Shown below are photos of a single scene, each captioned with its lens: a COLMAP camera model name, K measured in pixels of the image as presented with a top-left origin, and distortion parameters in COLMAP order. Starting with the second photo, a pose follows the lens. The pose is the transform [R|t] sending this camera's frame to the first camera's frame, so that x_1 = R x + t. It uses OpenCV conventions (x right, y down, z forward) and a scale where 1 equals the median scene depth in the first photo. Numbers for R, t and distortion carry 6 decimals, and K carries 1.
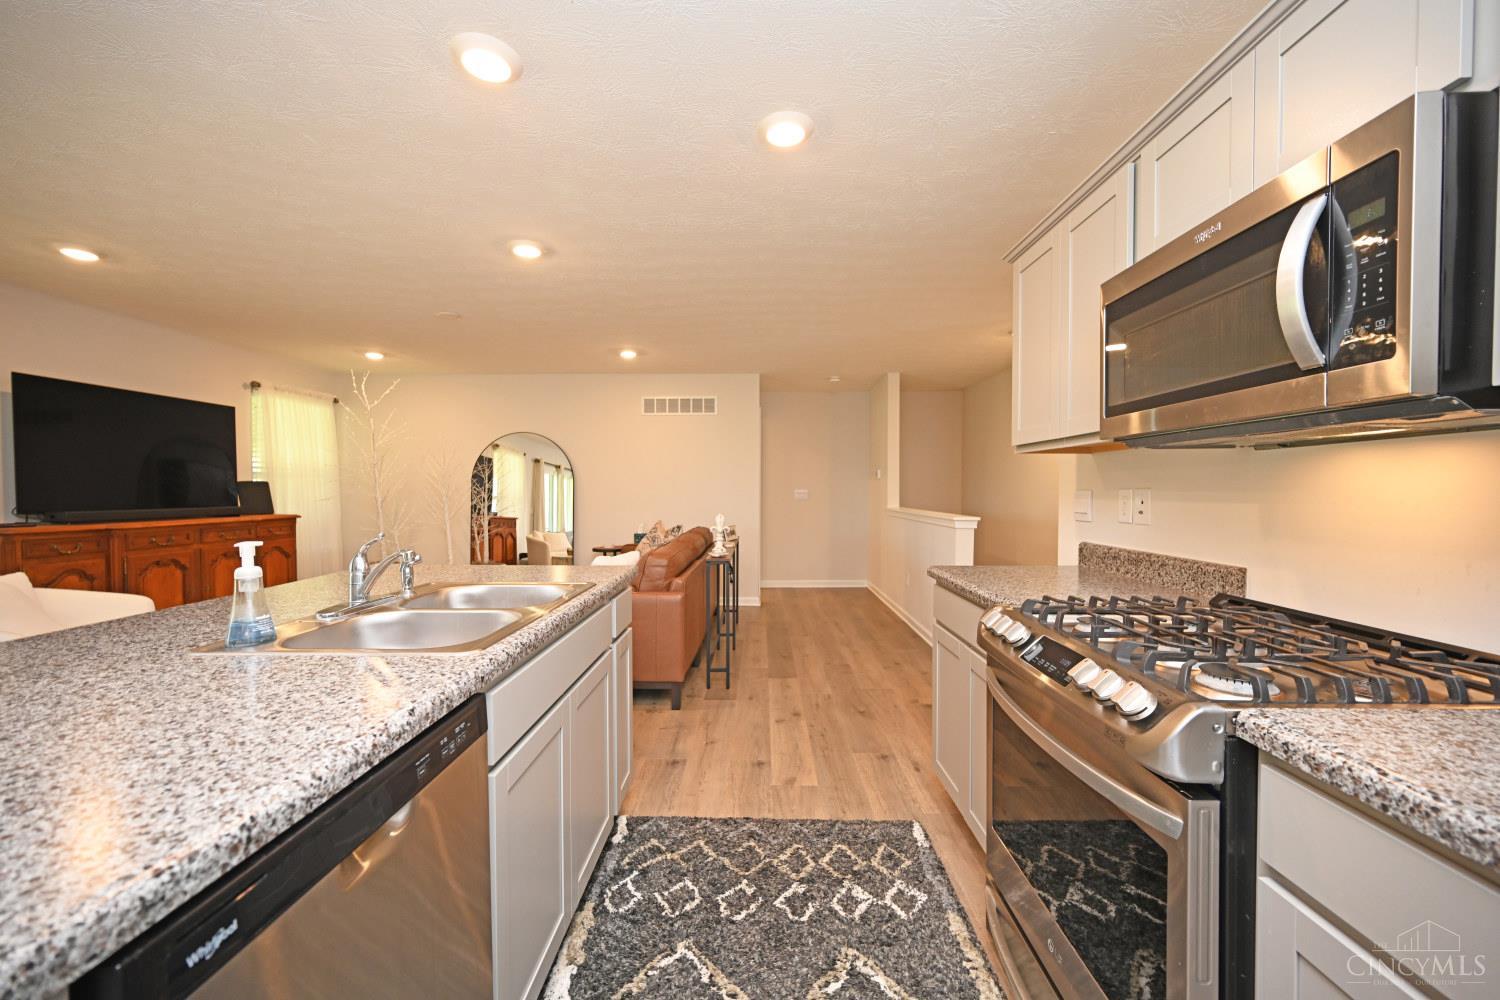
lens RADIAL K [[595.1, 0, 751.6], [0, 595.1, 498.0], [0, 0, 1]] dist [0.000908, 0.000642]
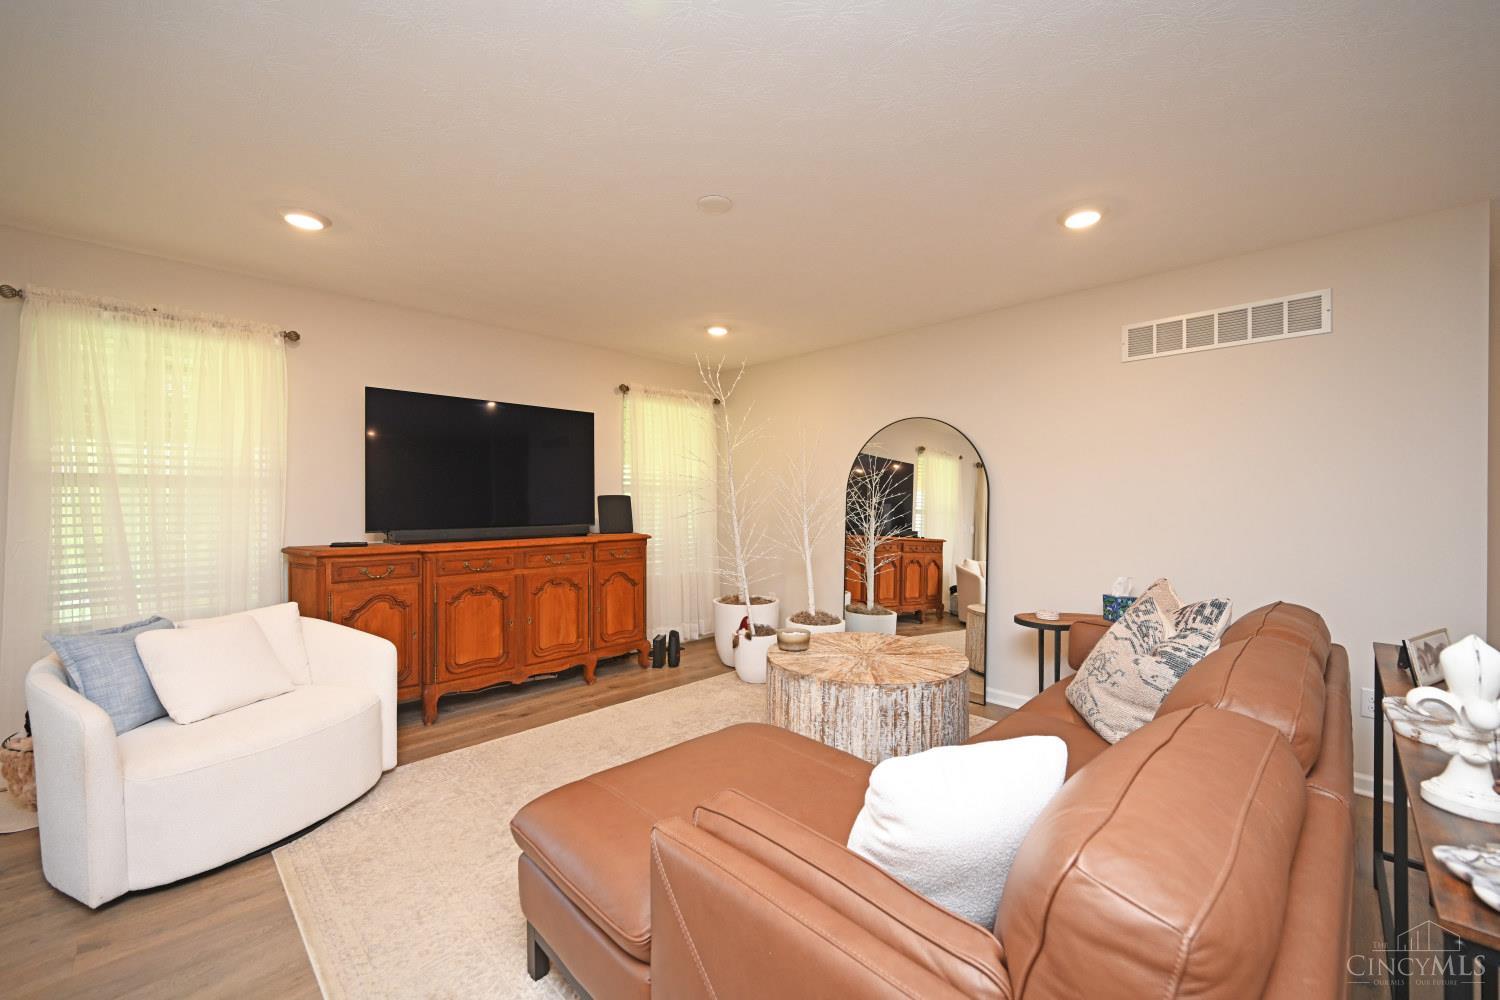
lens RADIAL K [[595.1, 0, 749.7], [0, 595.1, 499.5], [0, 0, 1]] dist [0.000908, 0.000642]
pose [[0.708768, -0.002275, -0.705438, -0.062850], [-0.007135, 0.999921, -0.010394, -0.014383], [0.705406, 0.012401, 0.708695, 0.500126]]
